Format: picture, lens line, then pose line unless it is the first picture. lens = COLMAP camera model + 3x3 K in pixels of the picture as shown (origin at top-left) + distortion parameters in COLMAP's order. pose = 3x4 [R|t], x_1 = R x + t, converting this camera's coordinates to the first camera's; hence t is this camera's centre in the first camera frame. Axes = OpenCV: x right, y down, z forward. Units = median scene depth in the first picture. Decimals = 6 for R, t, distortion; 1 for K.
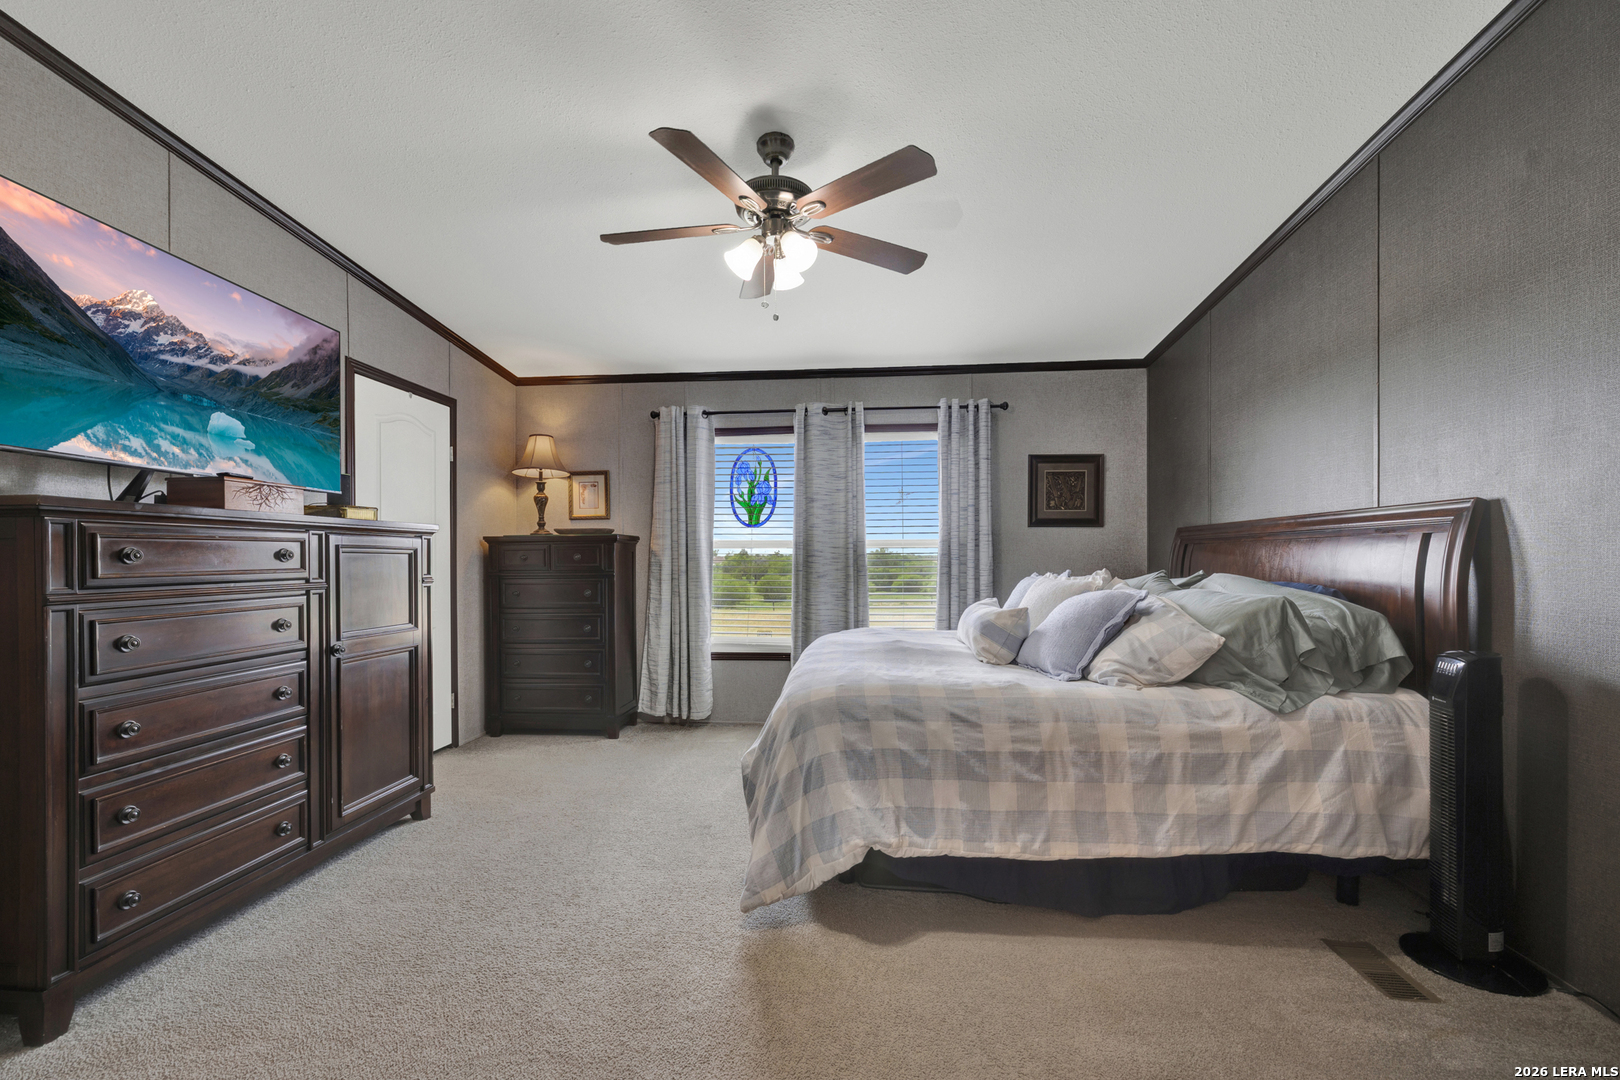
lens RADIAL K [[700.3, 0, 810.0], [0, 700.3, 540.0], [0, 0, 1]] dist [0.000545, -0.000144]
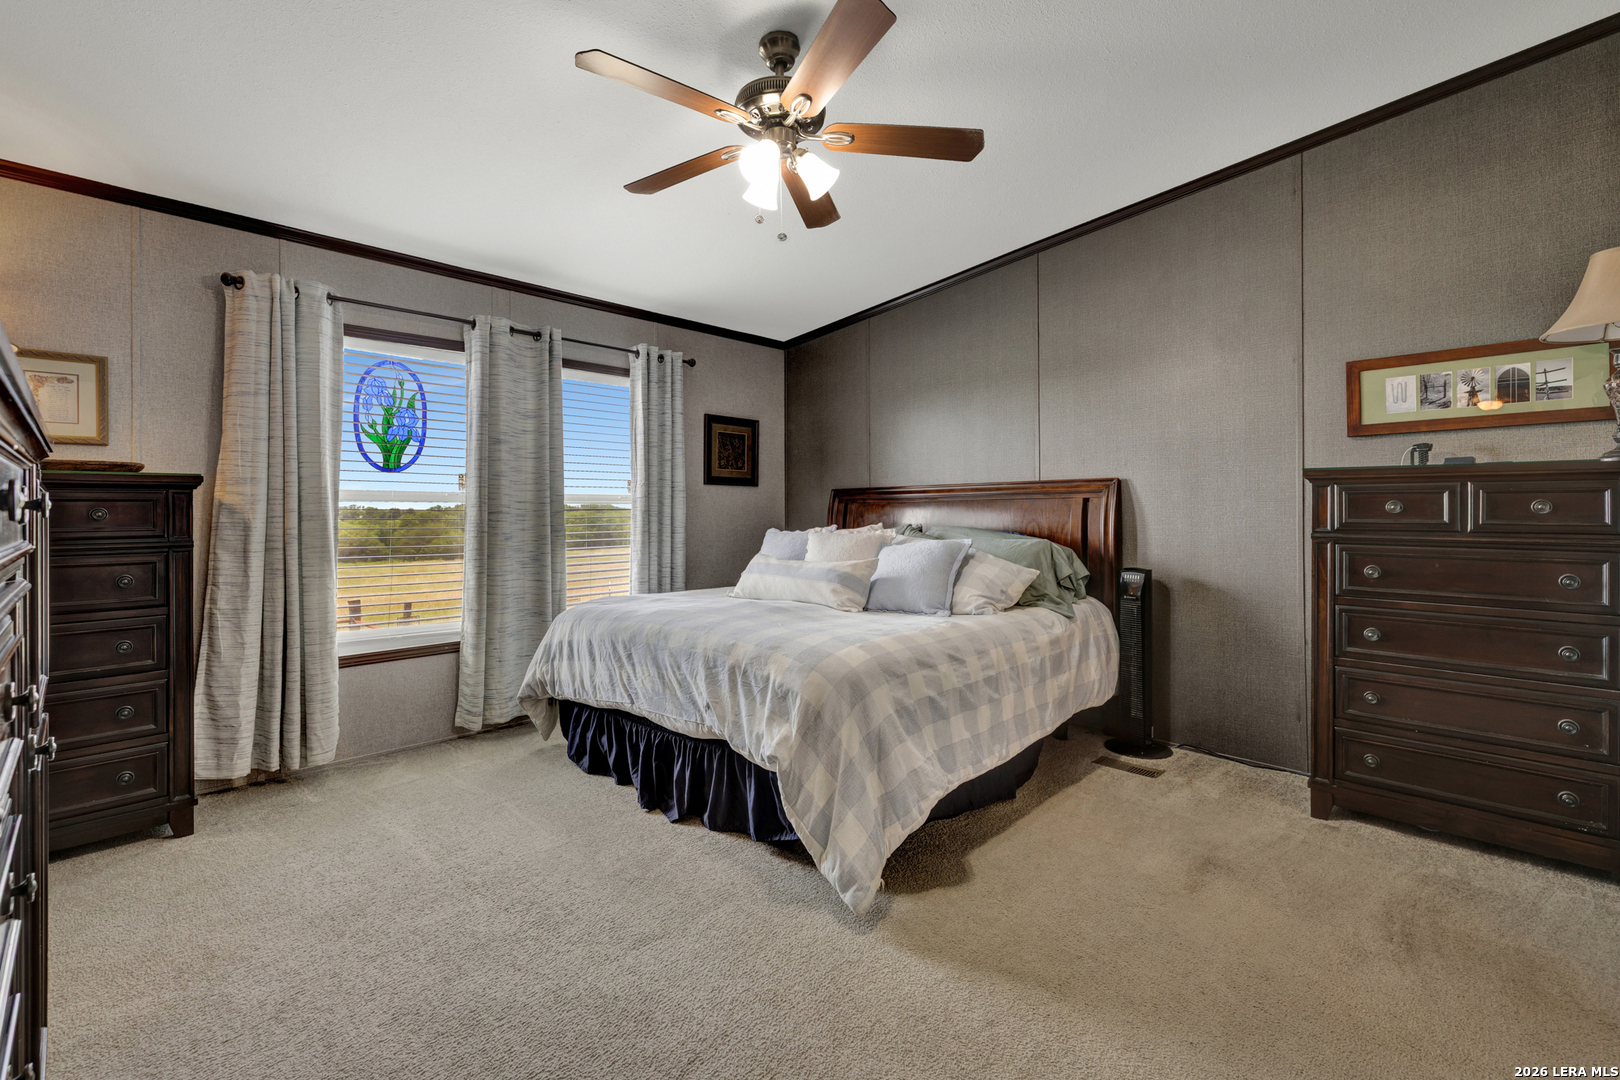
lens RADIAL K [[709.7, 0, 813.2], [0, 709.7, 483.8], [0, 0, 1]] dist [-0.002677, -0.000327]
pose [[0.619854, 0.032747, 0.784033, -0.397993], [-0.017841, 0.999459, -0.027640, 0.006412], [-0.784514, 0.003144, 0.620103, 0.231210]]
